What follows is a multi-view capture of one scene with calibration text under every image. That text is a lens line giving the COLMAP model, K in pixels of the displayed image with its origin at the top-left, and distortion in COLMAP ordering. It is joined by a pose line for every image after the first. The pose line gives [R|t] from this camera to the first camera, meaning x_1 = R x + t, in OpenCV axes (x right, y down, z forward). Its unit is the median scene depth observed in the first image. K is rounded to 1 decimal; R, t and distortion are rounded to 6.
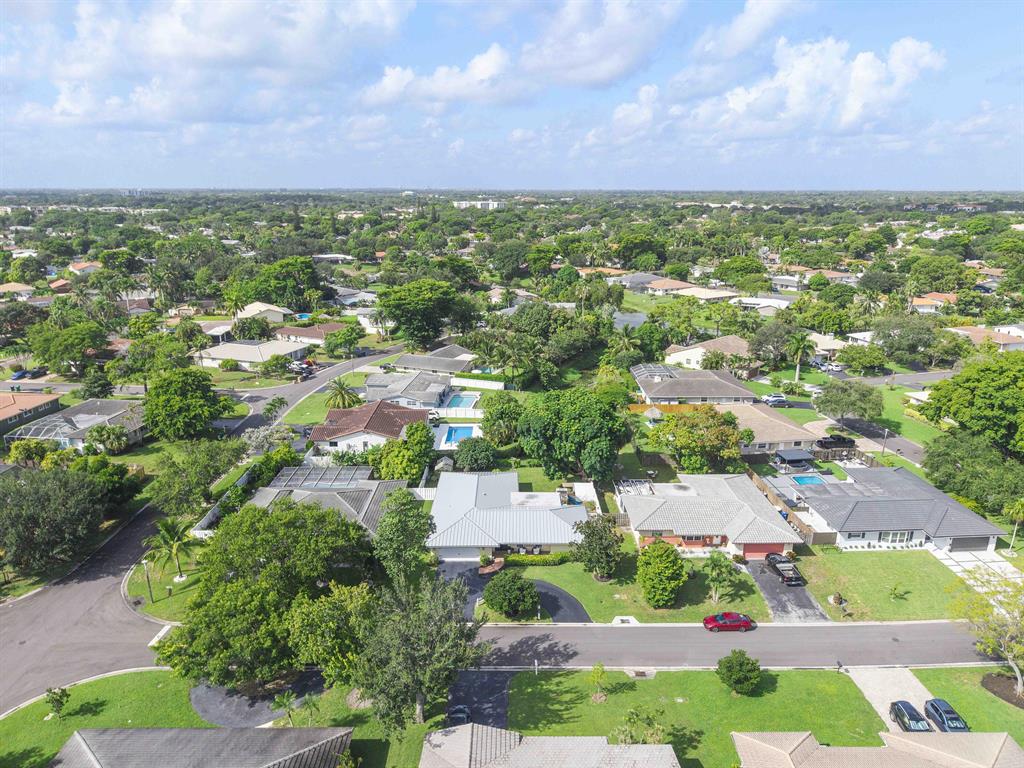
lens RADIAL K [[705.5, 0, 495.8], [0, 705.5, 384.6], [0, 0, 1]] dist [0.045038, -0.058131]
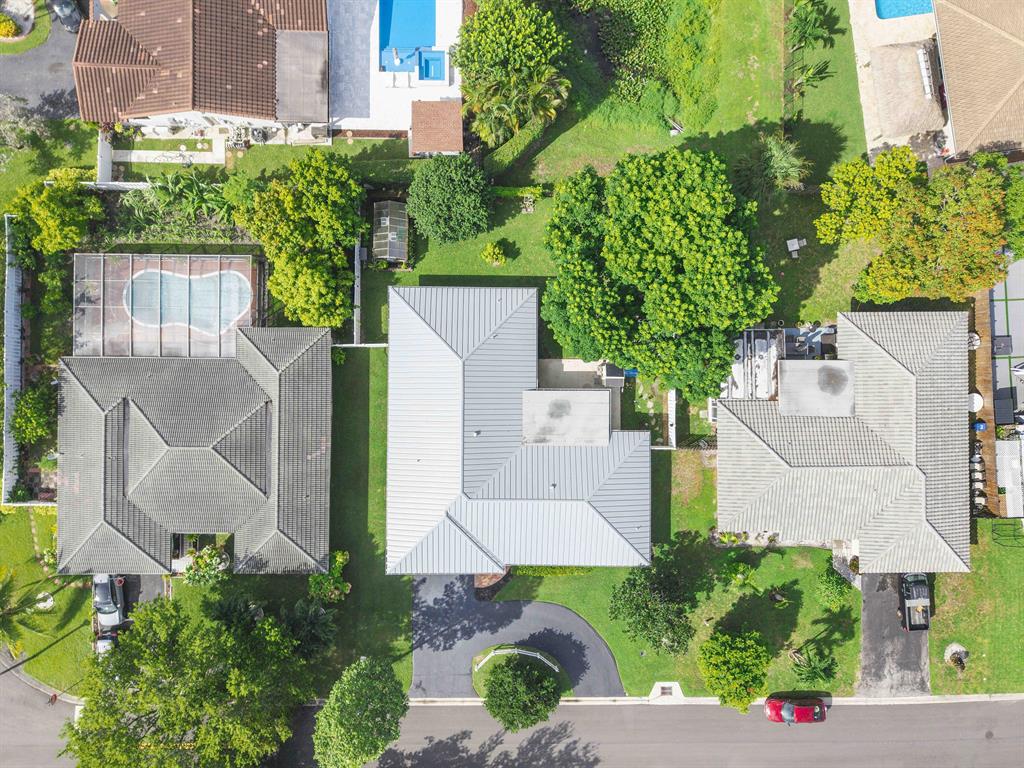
lens RADIAL K [[705.3, 0, 512.0], [0, 705.3, 384.0], [0, 0, 1]] dist [0.068717, -0.055055]
pose [[0.999569, -0.014189, 0.025700, -0.002399], [-0.021035, 0.264459, 0.964167, -0.497096], [-0.020477, -0.964292, 0.264047, 1.097065]]
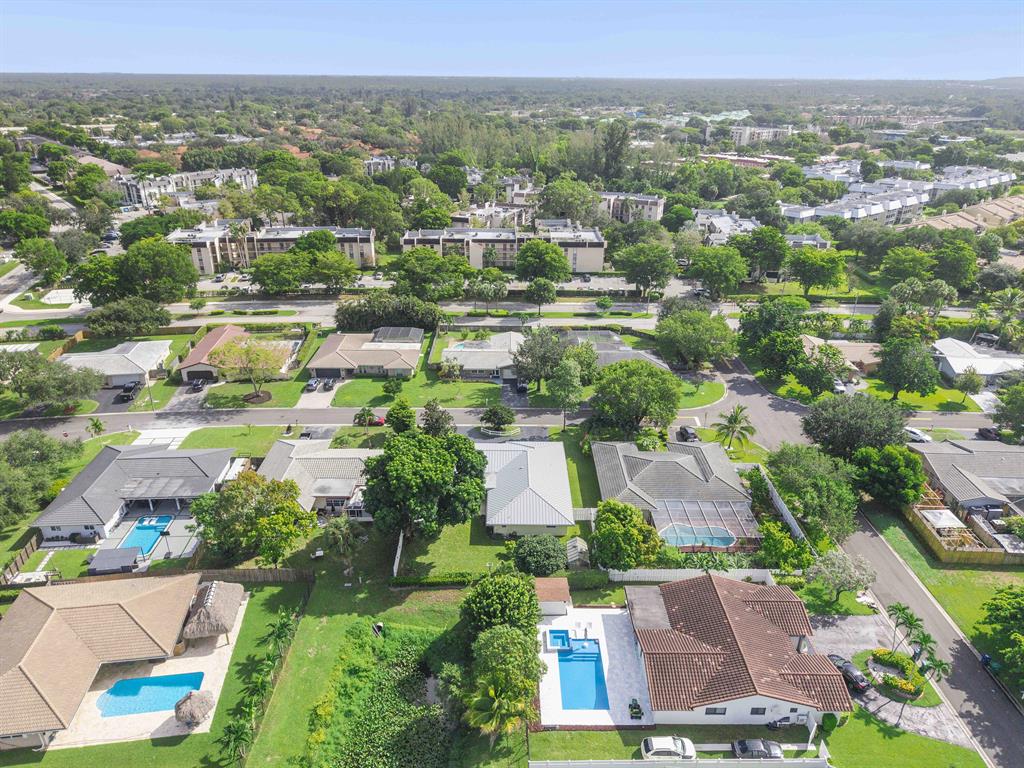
lens RADIAL K [[705.5, 0, 495.8], [0, 705.5, 384.6], [0, 0, 1]] dist [0.045038, -0.058131]
pose [[-0.999997, 0.001957, -0.001383, 0.025894], [0.000657, 0.778977, 0.627052, -0.750799], [0.002305, 0.627050, -0.778976, 2.129042]]
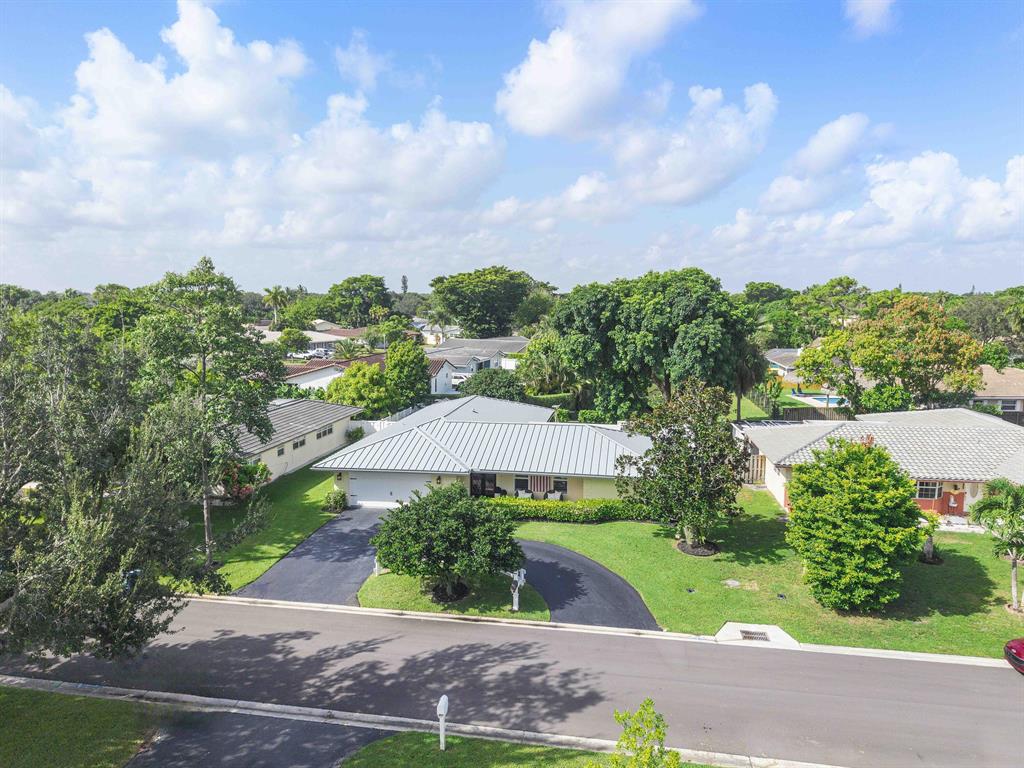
lens RADIAL K [[705.3, 0, 512.0], [0, 705.3, 384.0], [0, 0, 1]] dist [0.068717, -0.055055]
pose [[0.989193, 0.031806, -0.143128, 0.106690], [-0.053716, 0.986931, -0.151924, 0.264071], [0.136426, 0.157971, 0.977974, 0.599657]]
